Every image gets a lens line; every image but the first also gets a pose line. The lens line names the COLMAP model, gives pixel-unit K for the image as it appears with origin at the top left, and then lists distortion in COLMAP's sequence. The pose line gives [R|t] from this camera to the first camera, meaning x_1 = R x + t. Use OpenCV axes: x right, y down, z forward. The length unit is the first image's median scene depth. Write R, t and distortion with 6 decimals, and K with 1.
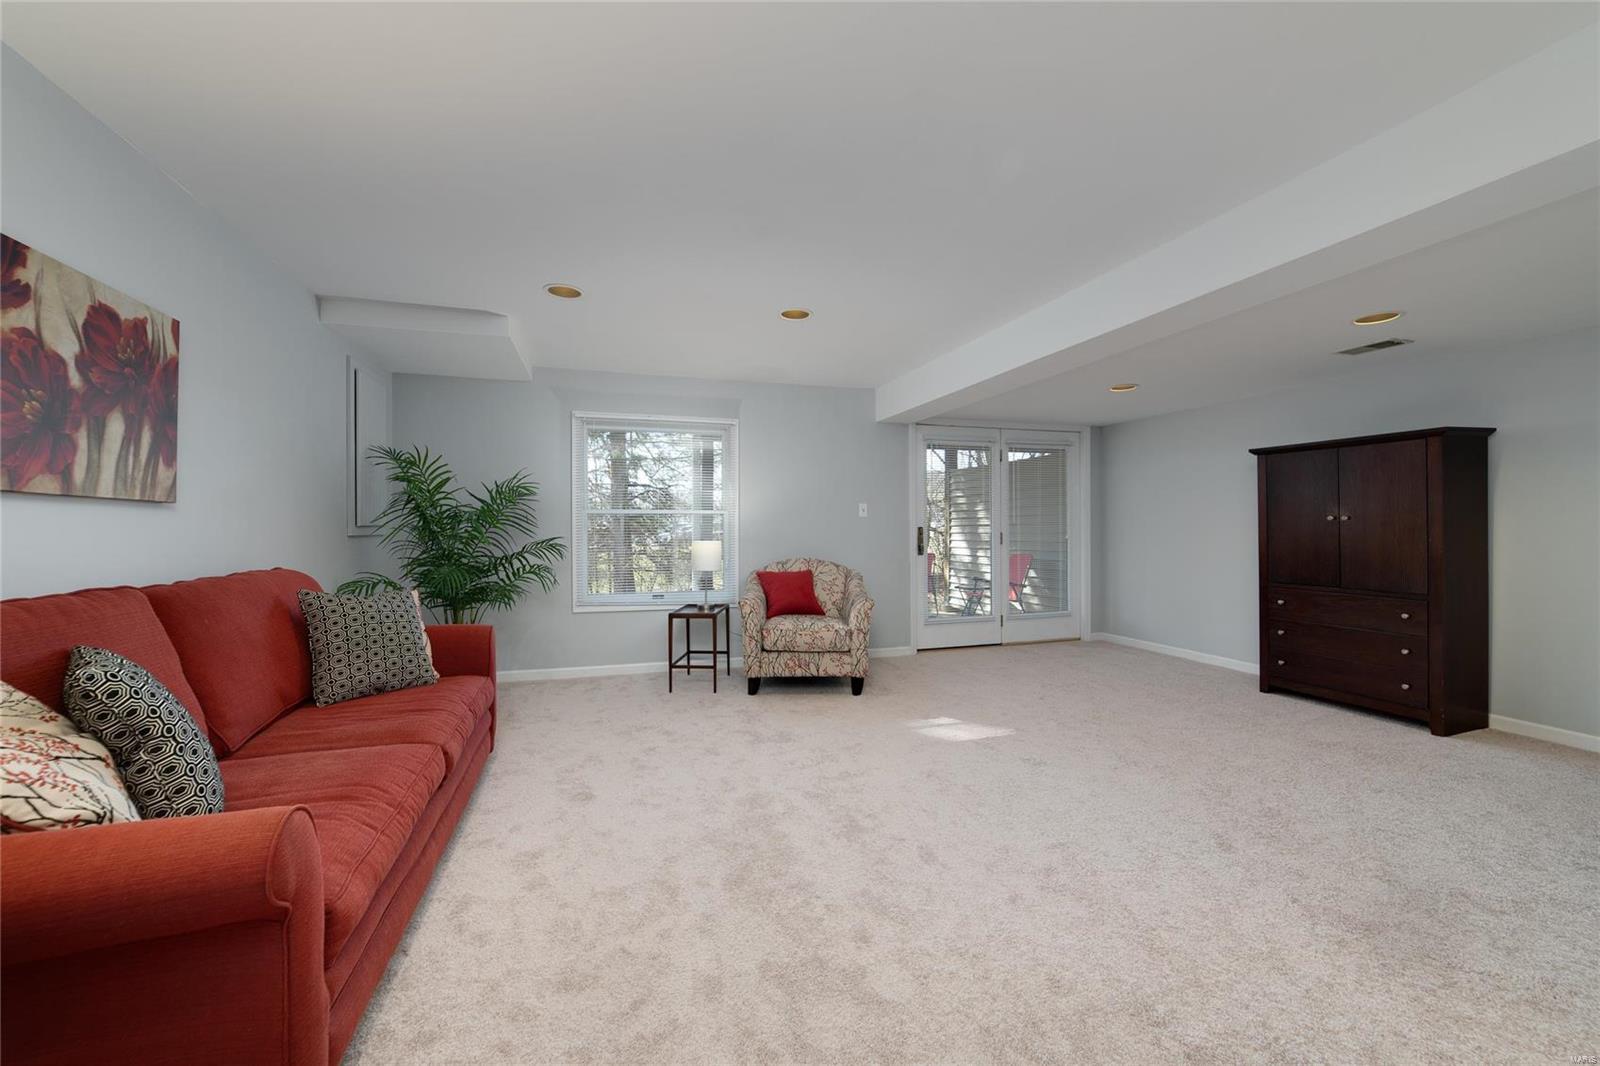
lens RADIAL K [[626.9, 0, 798.0], [0, 626.9, 532.9], [0, 0, 1]] dist [-0.018526, 0.002795]
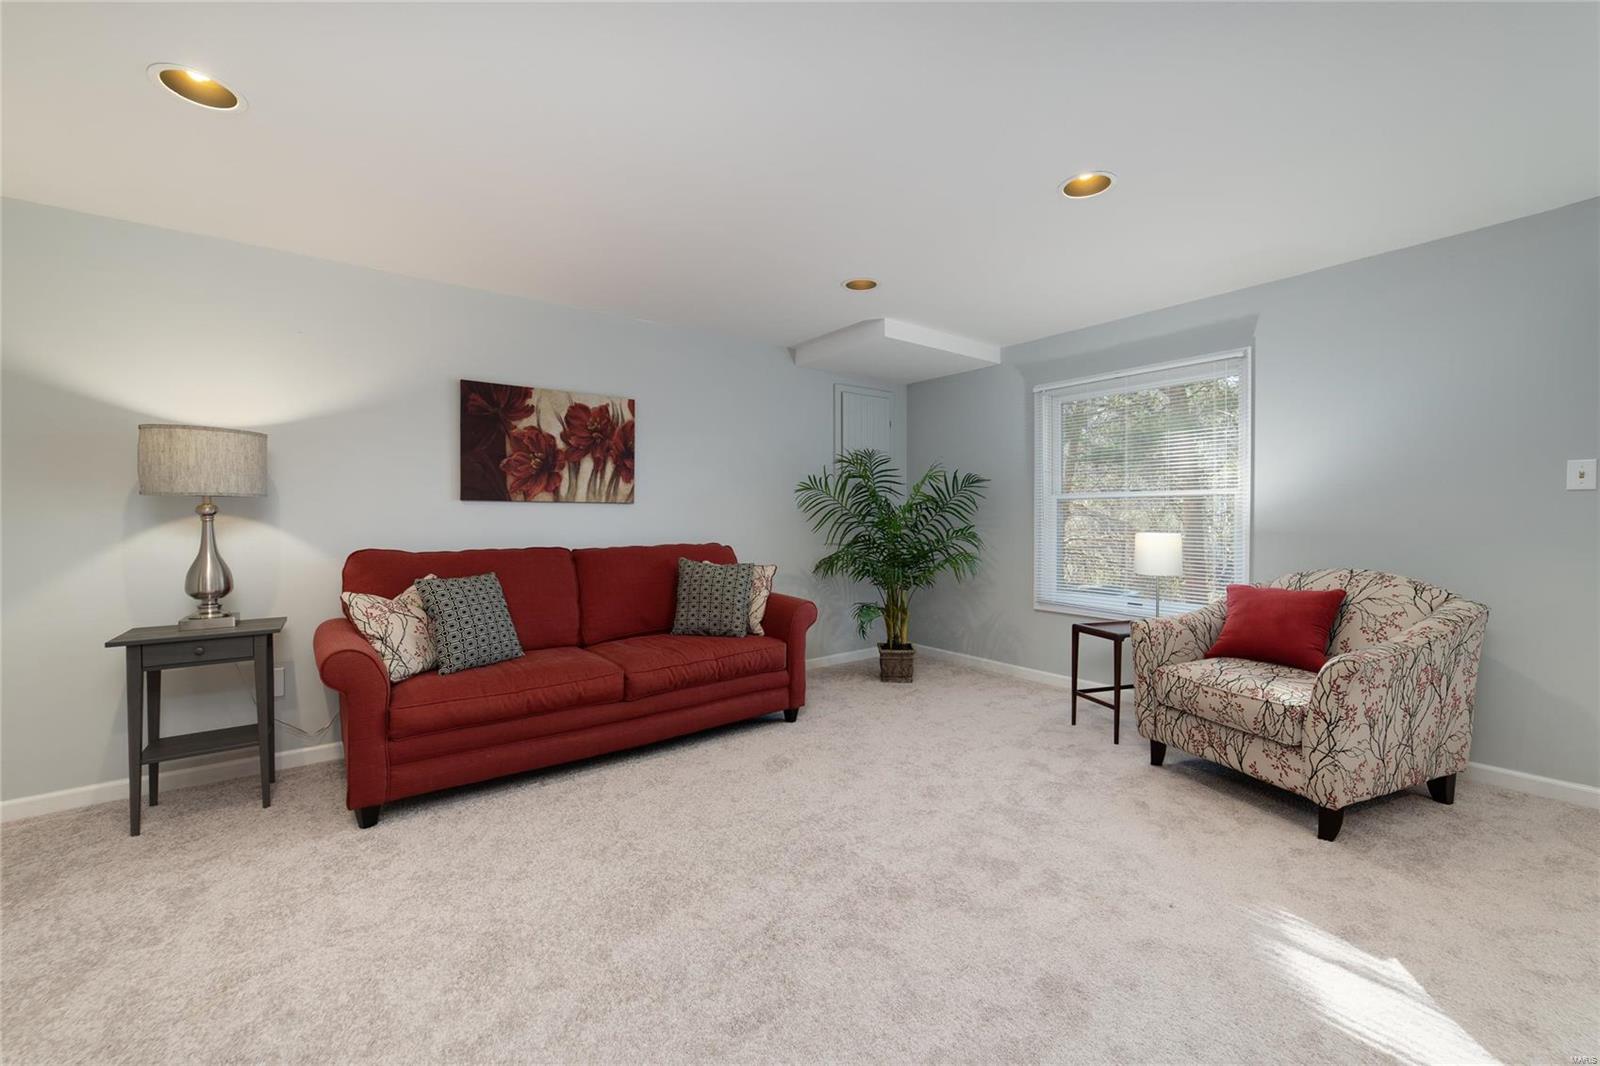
lens RADIAL K [[626.9, 0, 790.6], [0, 626.9, 518.5], [0, 0, 1]] dist [-0.018526, 0.002795]
pose [[0.341388, 0.003062, -0.939918, 0.857099], [-0.003288, 0.999992, 0.002064, -0.009754], [0.939917, 0.002385, 0.341395, 0.835440]]
